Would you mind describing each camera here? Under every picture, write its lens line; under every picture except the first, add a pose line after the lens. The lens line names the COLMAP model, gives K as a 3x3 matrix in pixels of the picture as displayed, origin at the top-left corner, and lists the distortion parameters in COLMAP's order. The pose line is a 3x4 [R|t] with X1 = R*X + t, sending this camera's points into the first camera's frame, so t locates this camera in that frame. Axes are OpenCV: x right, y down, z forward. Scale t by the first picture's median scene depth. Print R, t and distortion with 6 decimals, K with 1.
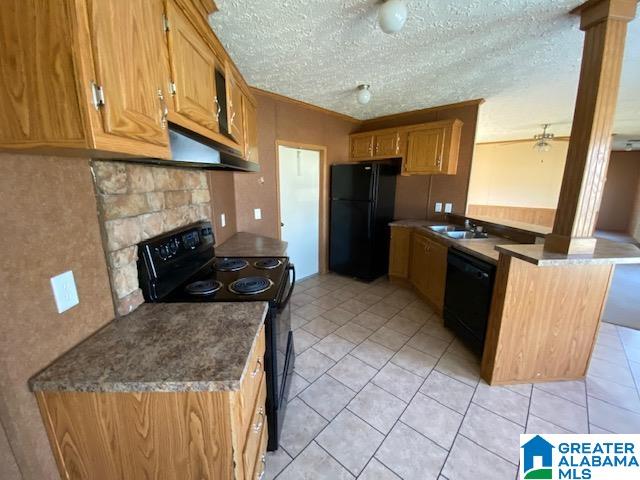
lens RADIAL K [[261.0, 0, 317.9], [0, 261.0, 239.0], [0, 0, 1]] dist [0.031630, -0.028385]
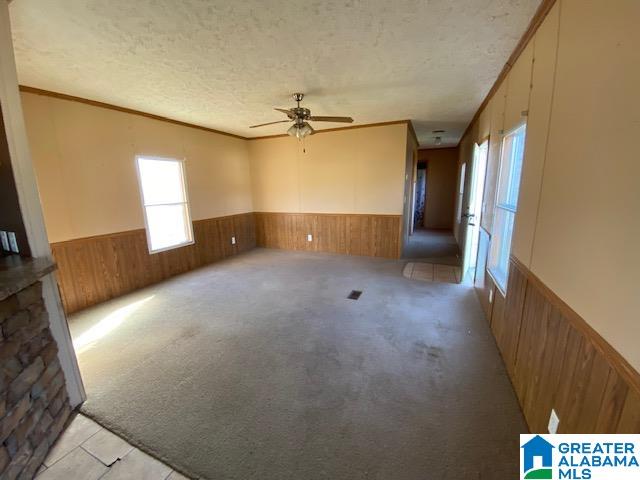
lens RADIAL K [[261.0, 0, 317.9], [0, 261.0, 239.0], [0, 0, 1]] dist [0.031630, -0.028385]
pose [[0.944568, -0.088470, 0.316170, 1.099485], [0.094516, 0.995516, -0.003808, -0.099547], [-0.314415, 0.033480, 0.948695, 0.582446]]
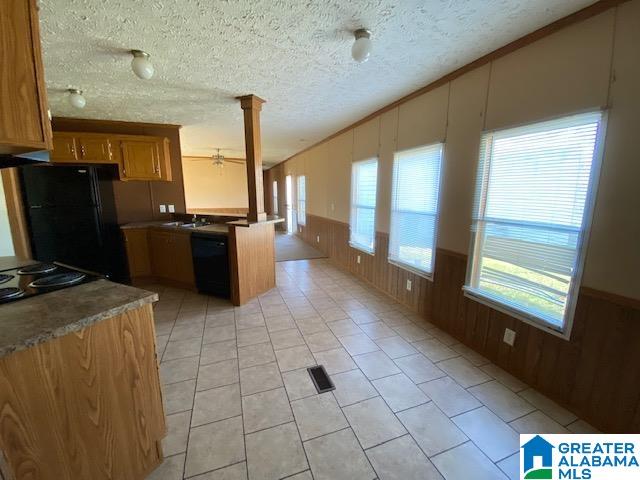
lens RADIAL K [[261.0, 0, 317.9], [0, 261.0, 239.0], [0, 0, 1]] dist [0.031630, -0.028385]
pose [[0.473278, -0.160094, 0.866243, -0.335790], [0.190840, 0.978628, 0.076597, 0.071857], [-0.859993, 0.129062, 0.493716, -0.210242]]
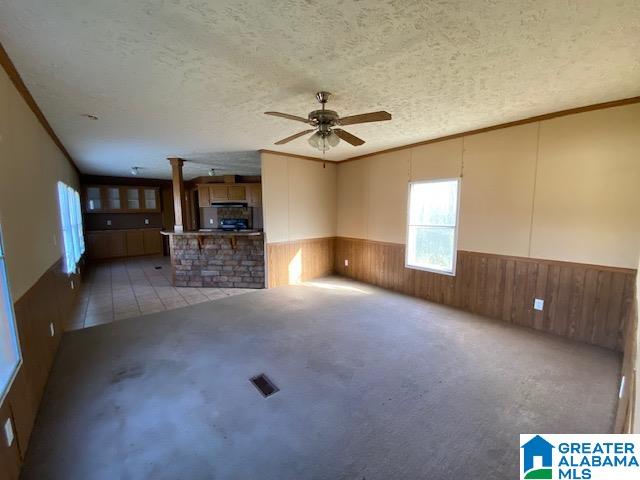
lens RADIAL K [[261.0, 0, 317.9], [0, 261.0, 239.0], [0, 0, 1]] dist [0.031630, -0.028385]
pose [[-0.163036, 0.106887, -0.980813, 2.295124], [-0.204293, 0.968912, 0.139549, -0.381571], [0.965238, 0.223124, -0.136131, 1.835787]]
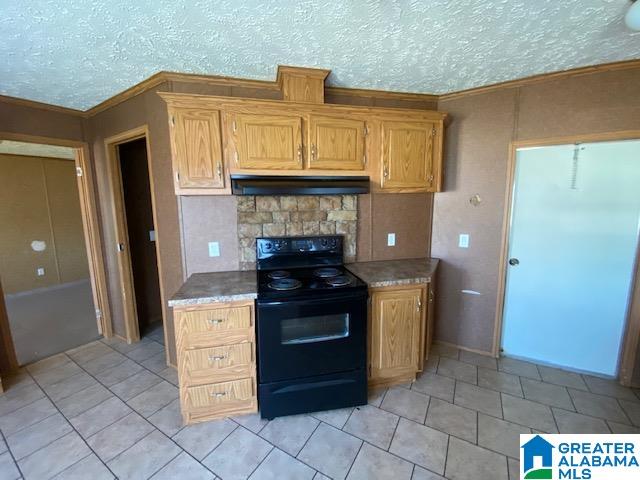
lens RADIAL K [[261.0, 0, 317.9], [0, 261.0, 239.0], [0, 0, 1]] dist [0.031630, -0.028385]
pose [[0.190542, 0.119624, -0.974363, 0.516798], [-0.194124, 0.977539, 0.082052, -0.091424], [0.962294, 0.173513, 0.209484, 0.440462]]
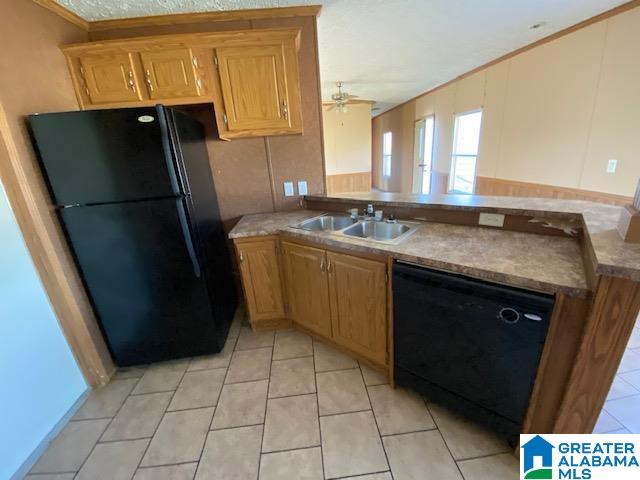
lens RADIAL K [[261.0, 0, 317.9], [0, 261.0, 239.0], [0, 0, 1]] dist [0.031630, -0.028385]
pose [[0.685643, -0.278625, 0.672505, 0.056664], [0.228811, 0.959513, 0.164254, -0.122745], [-0.691042, 0.041257, 0.721636, 0.657551]]
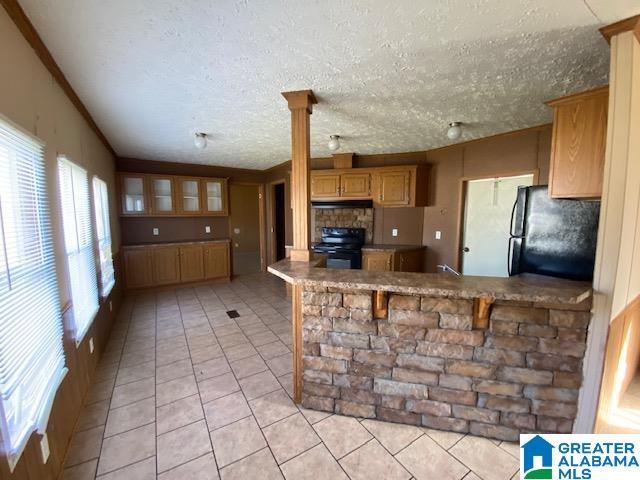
lens RADIAL K [[261.0, 0, 317.9], [0, 261.0, 239.0], [0, 0, 1]] dist [0.031630, -0.028385]
pose [[-0.283134, 0.096424, -0.954221, 1.368773], [-0.204719, 0.965927, 0.158351, -0.185743], [0.936977, 0.240182, -0.253747, 0.852508]]
